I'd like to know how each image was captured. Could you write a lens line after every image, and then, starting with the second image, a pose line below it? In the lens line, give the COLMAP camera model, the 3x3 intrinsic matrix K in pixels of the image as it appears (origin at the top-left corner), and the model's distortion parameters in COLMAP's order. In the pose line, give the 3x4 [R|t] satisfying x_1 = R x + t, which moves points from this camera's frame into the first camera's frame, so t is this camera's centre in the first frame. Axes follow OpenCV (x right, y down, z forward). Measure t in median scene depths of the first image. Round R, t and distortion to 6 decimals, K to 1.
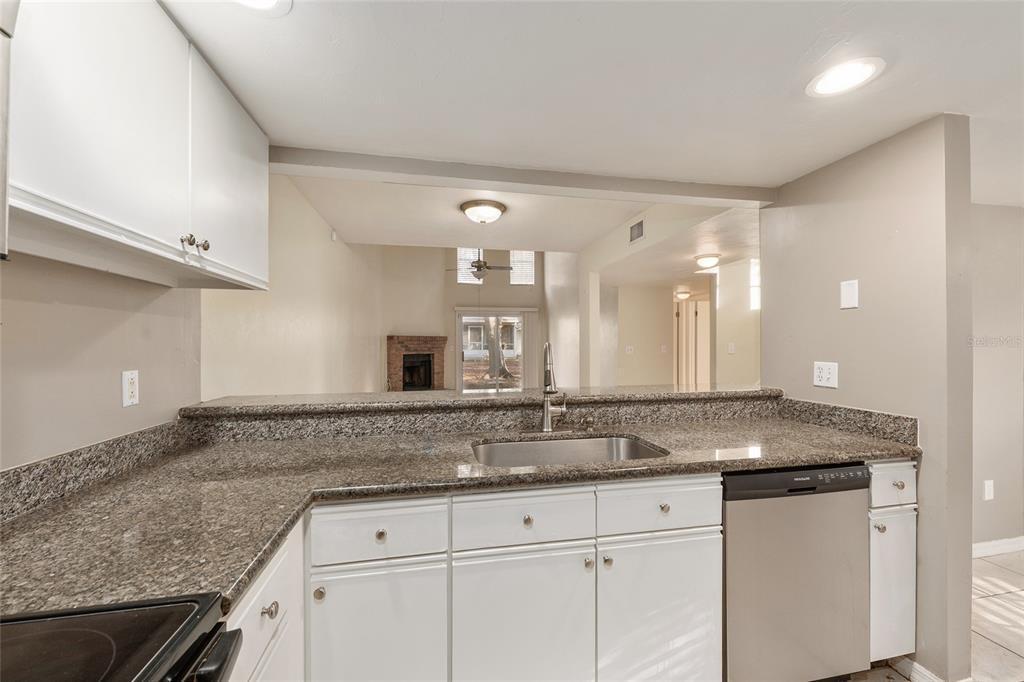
lens RADIAL K [[406.6, 0, 517.5], [0, 406.6, 344.6], [0, 0, 1]] dist [0.000421, 0.000038]
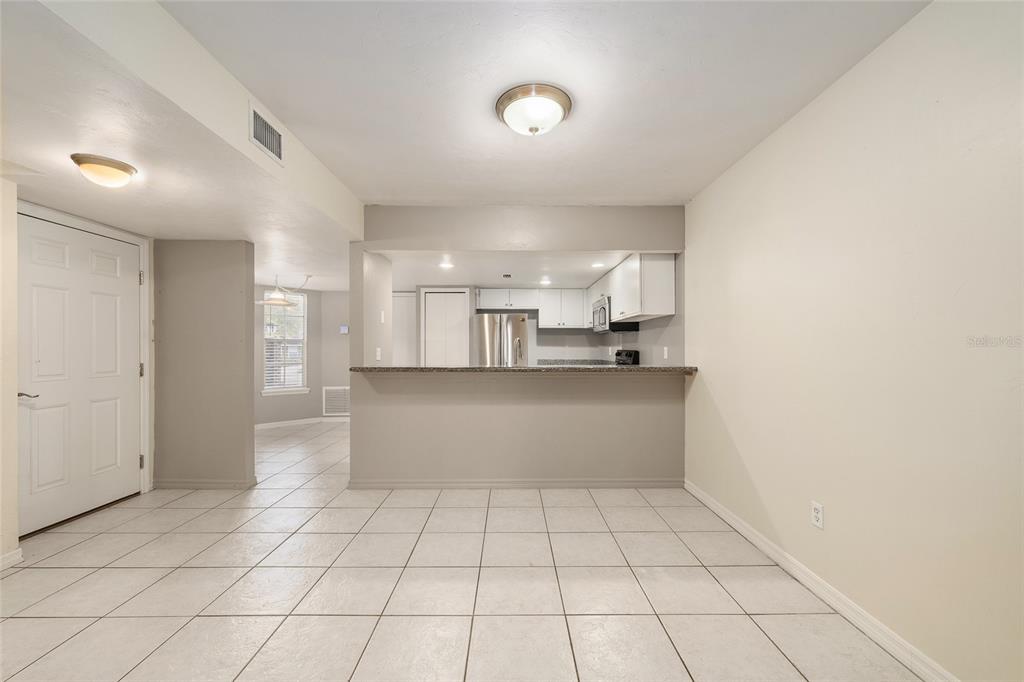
lens RADIAL K [[406.6, 0, 511.4], [0, 406.6, 345.9], [0, 0, 1]] dist [0.000421, 0.000038]
pose [[-0.979710, 0.005861, 0.200336, -0.295562], [0.004745, 0.999970, -0.006053, 0.045683], [-0.200366, -0.004980, -0.979709, 2.764545]]
